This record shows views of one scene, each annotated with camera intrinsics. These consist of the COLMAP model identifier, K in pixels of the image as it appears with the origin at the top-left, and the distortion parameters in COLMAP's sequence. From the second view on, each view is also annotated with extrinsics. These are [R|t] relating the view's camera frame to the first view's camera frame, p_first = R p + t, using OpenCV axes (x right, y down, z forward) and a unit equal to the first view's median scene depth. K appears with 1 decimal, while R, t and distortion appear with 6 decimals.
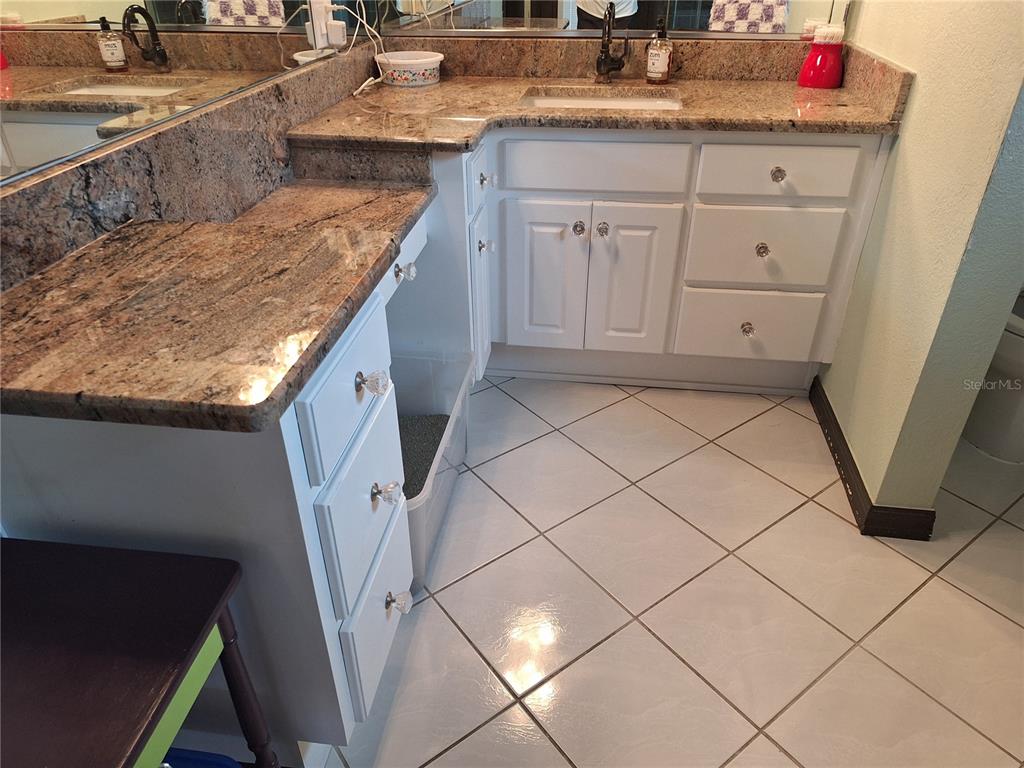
lens RADIAL K [[709.3, 0, 514.7], [0, 709.3, 376.5], [0, 0, 1]] dist [0.091158, -0.096522]
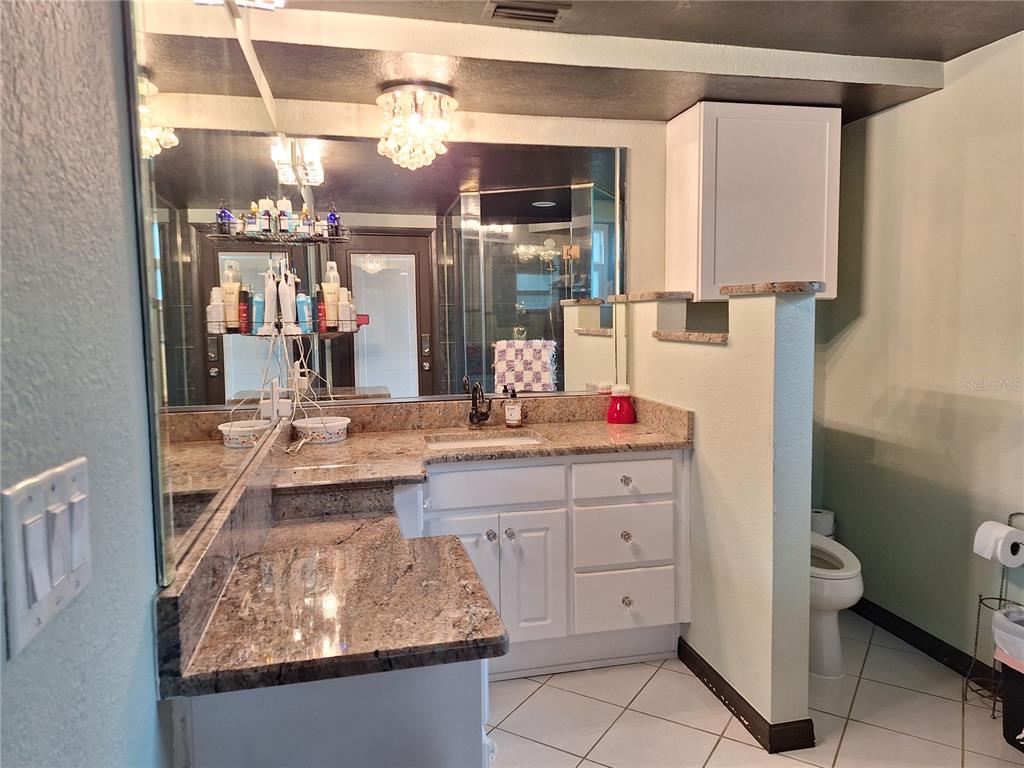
lens RADIAL K [[709.3, 0, 503.7], [0, 709.3, 365.5], [0, 0, 1]] dist [0.091158, -0.096522]
pose [[0.937923, -0.035998, 0.344970, -0.326430], [0.191436, 0.883109, -0.428336, 0.070698], [-0.289227, 0.467786, 0.835179, -0.198174]]
